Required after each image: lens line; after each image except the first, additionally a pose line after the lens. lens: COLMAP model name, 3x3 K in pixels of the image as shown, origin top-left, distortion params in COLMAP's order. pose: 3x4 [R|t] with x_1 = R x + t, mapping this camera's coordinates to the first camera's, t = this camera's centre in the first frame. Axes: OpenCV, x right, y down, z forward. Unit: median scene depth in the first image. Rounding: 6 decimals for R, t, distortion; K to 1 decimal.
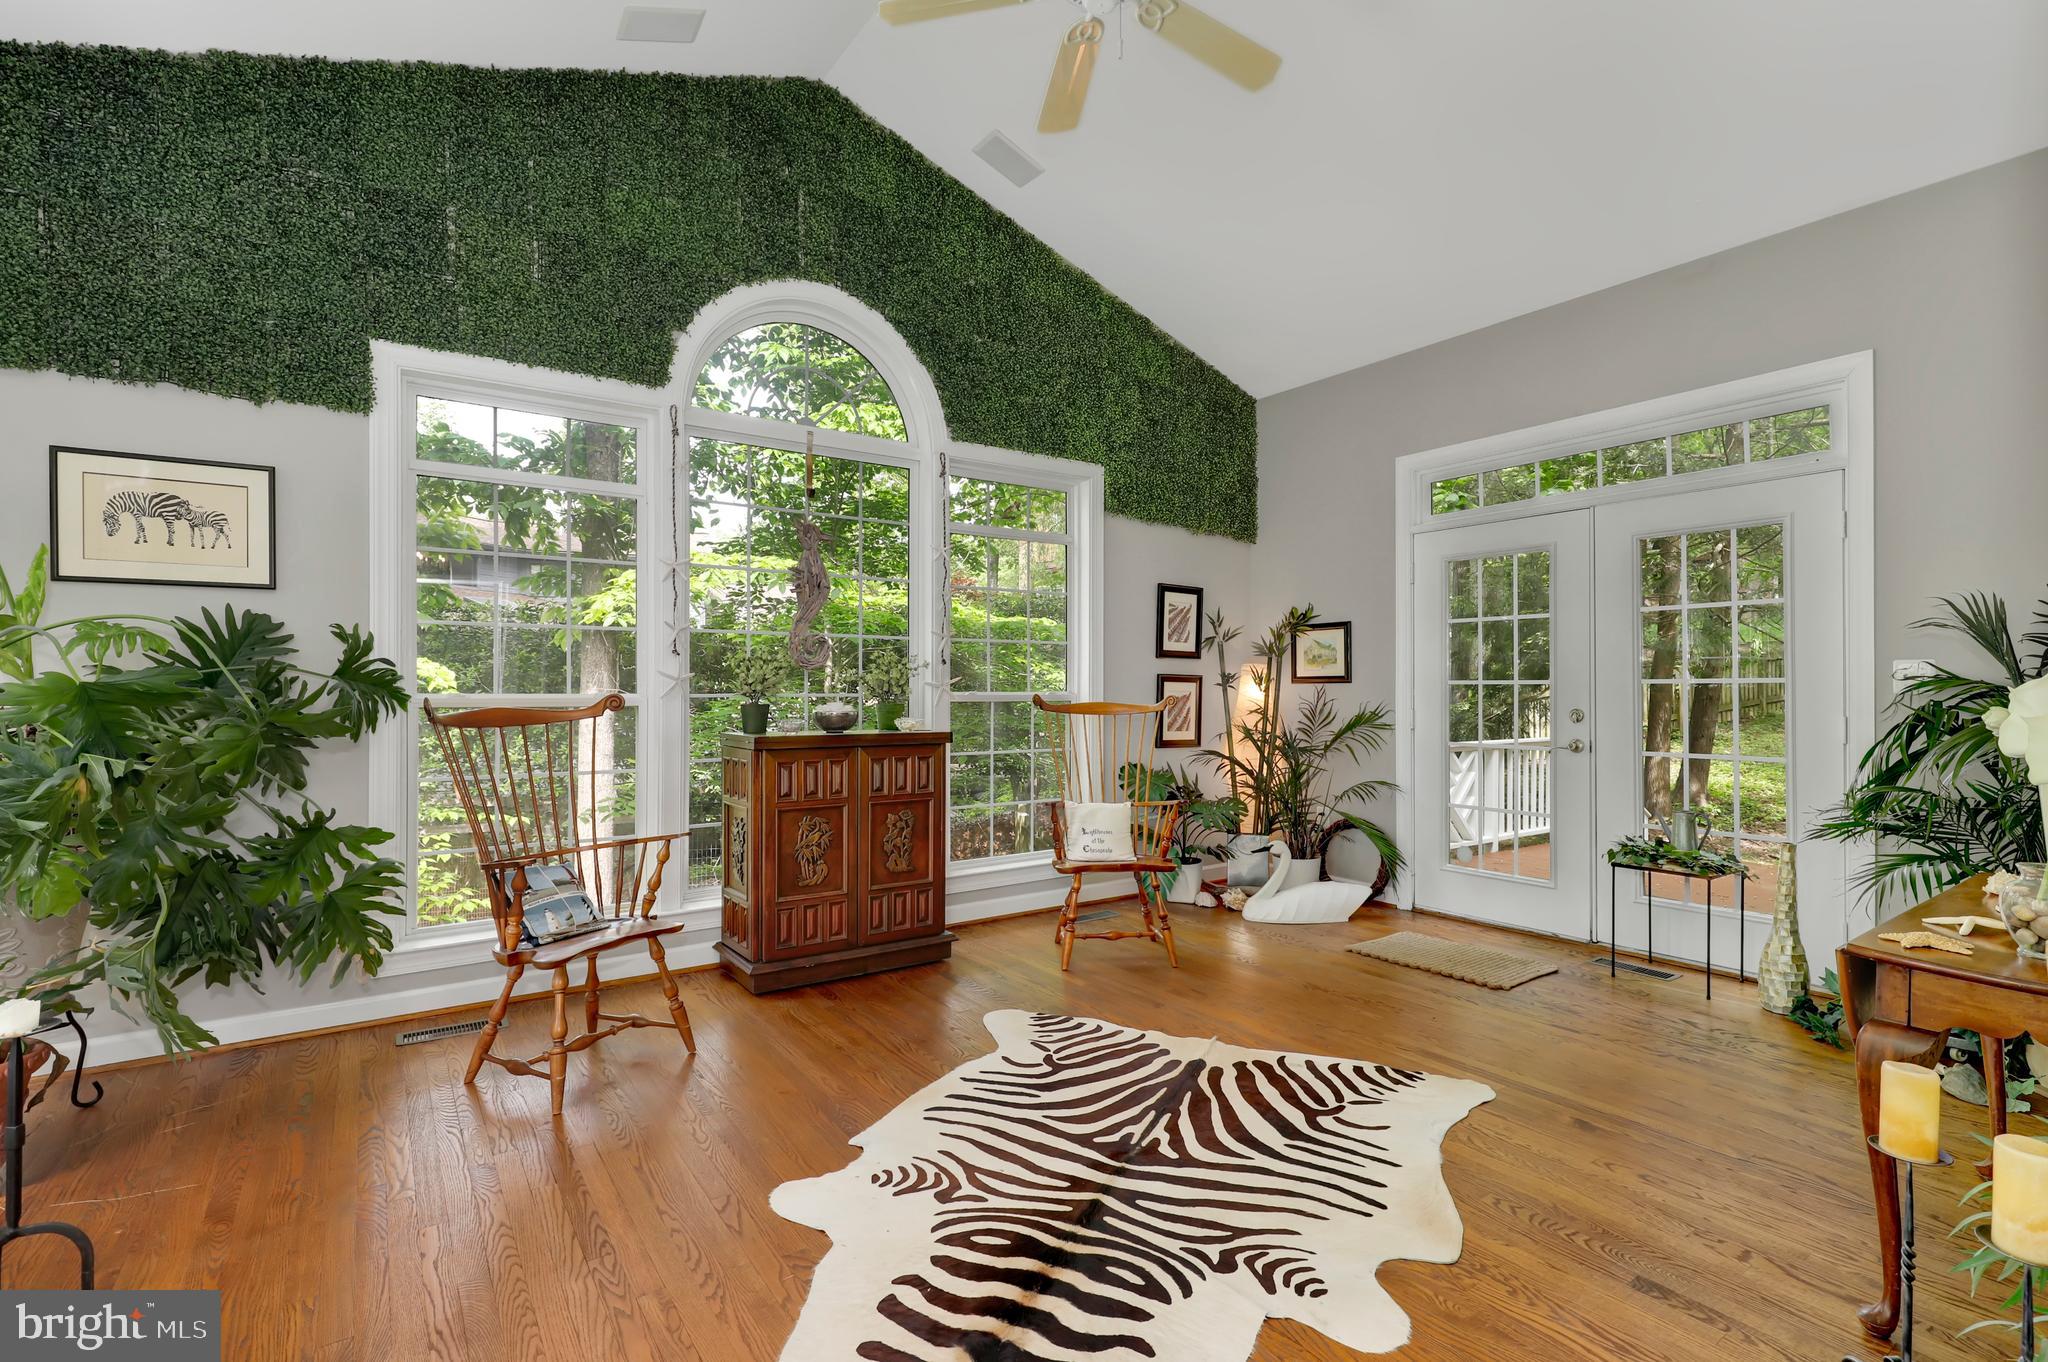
lens RADIAL K [[941.3, 0, 1026.0], [0, 941.3, 688.7], [0, 0, 1]] dist [0.002562, -0.000761]
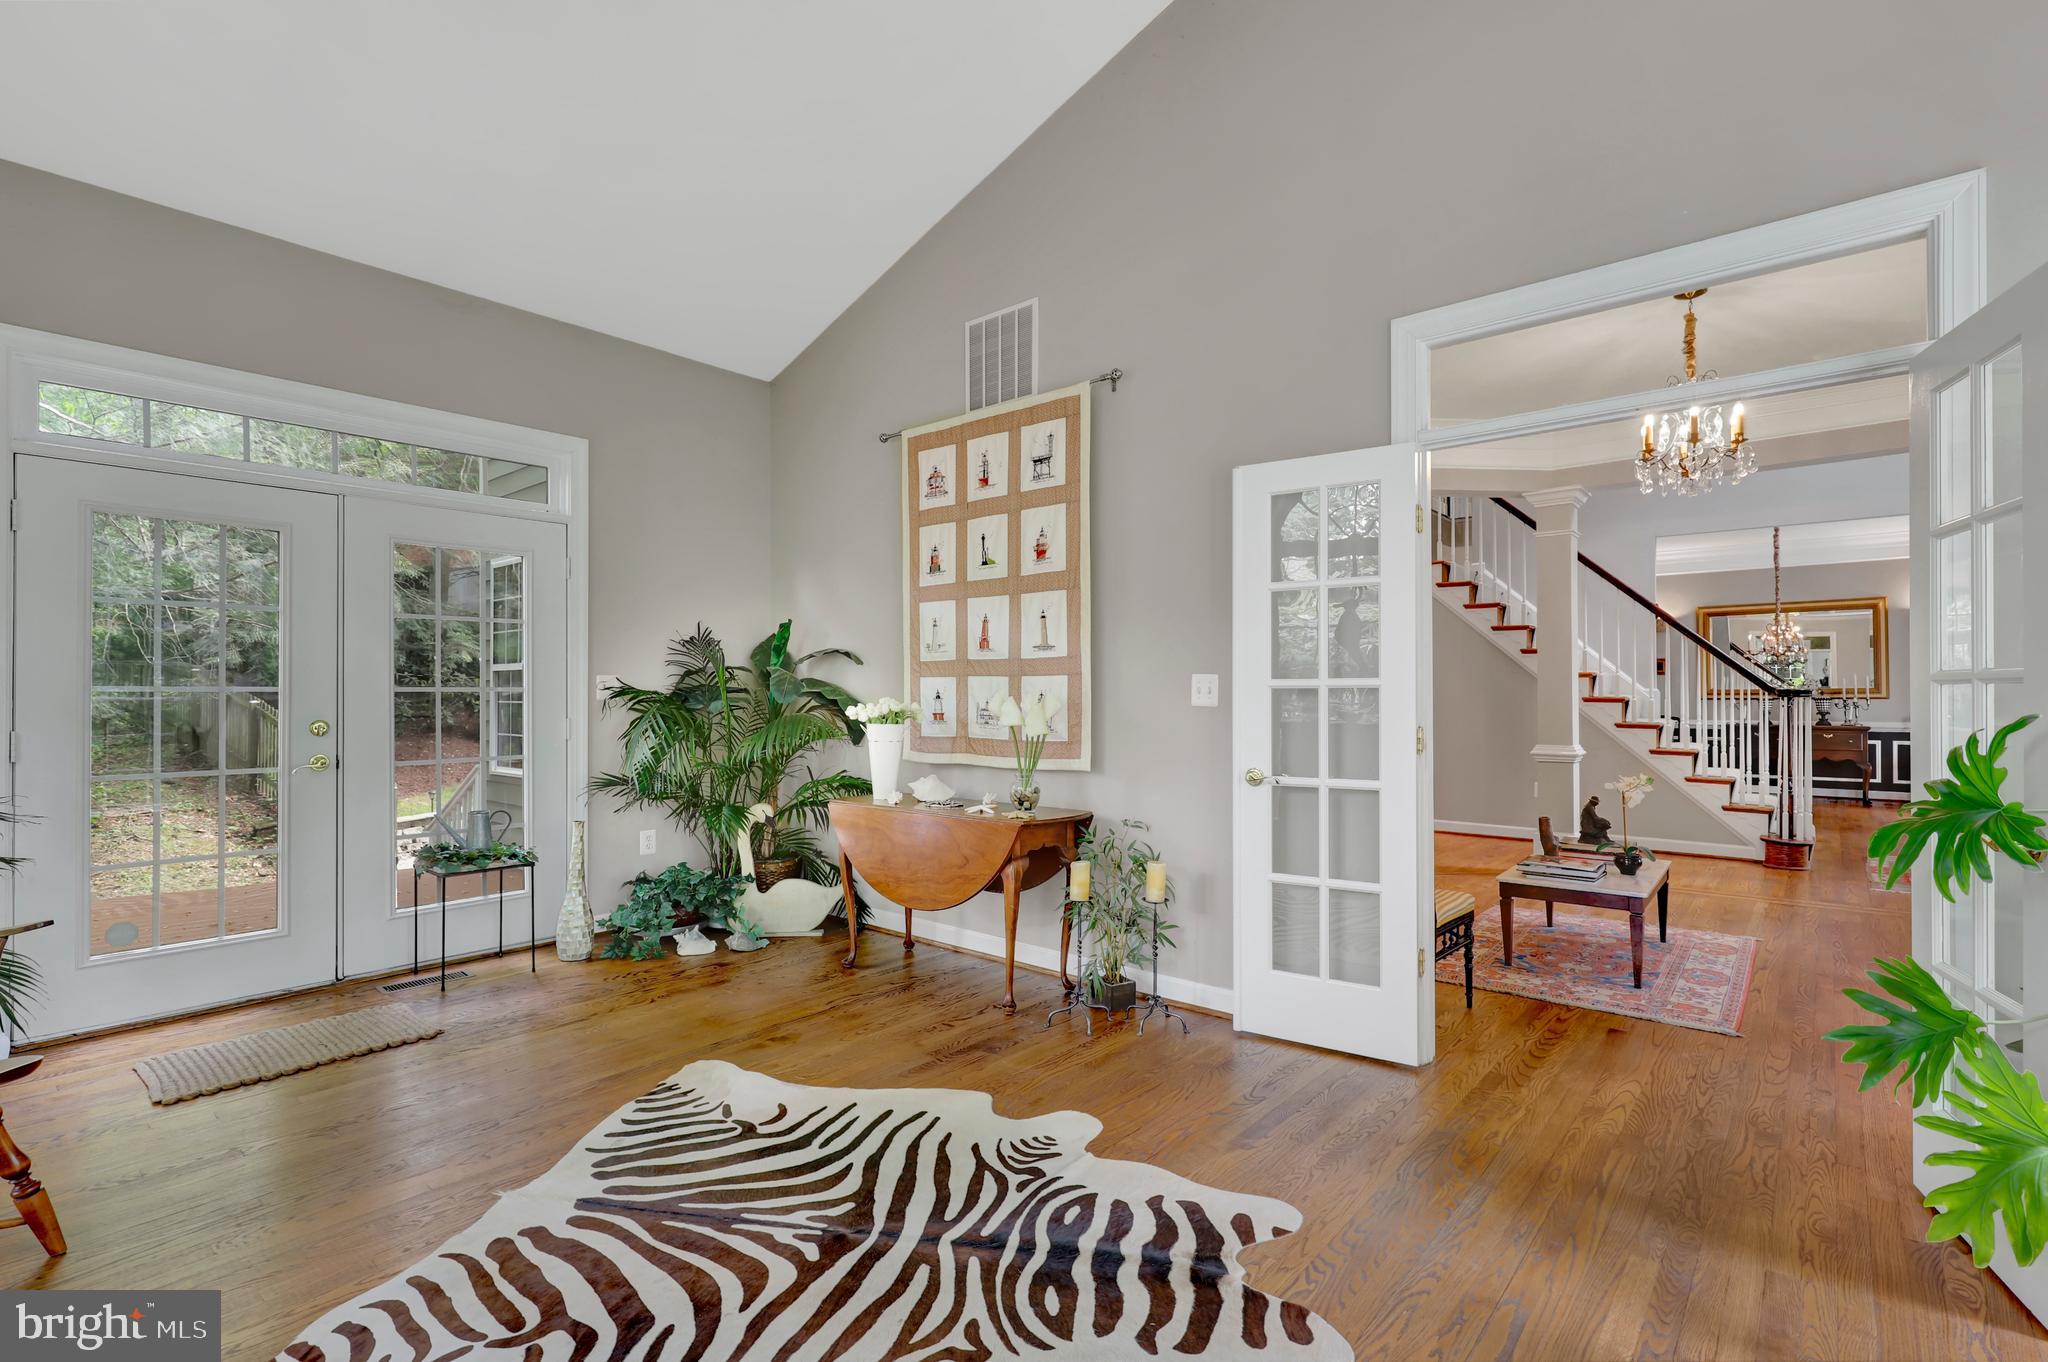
lens RADIAL K [[941.3, 0, 1028.5], [0, 941.3, 686.6], [0, 0, 1]] dist [0.002562, -0.000761]
pose [[-0.253376, 0.008408, 0.967331, -0.749901], [-0.000738, 0.999960, -0.008885, -0.004729], [-0.967368, -0.002965, -0.253360, 1.016643]]
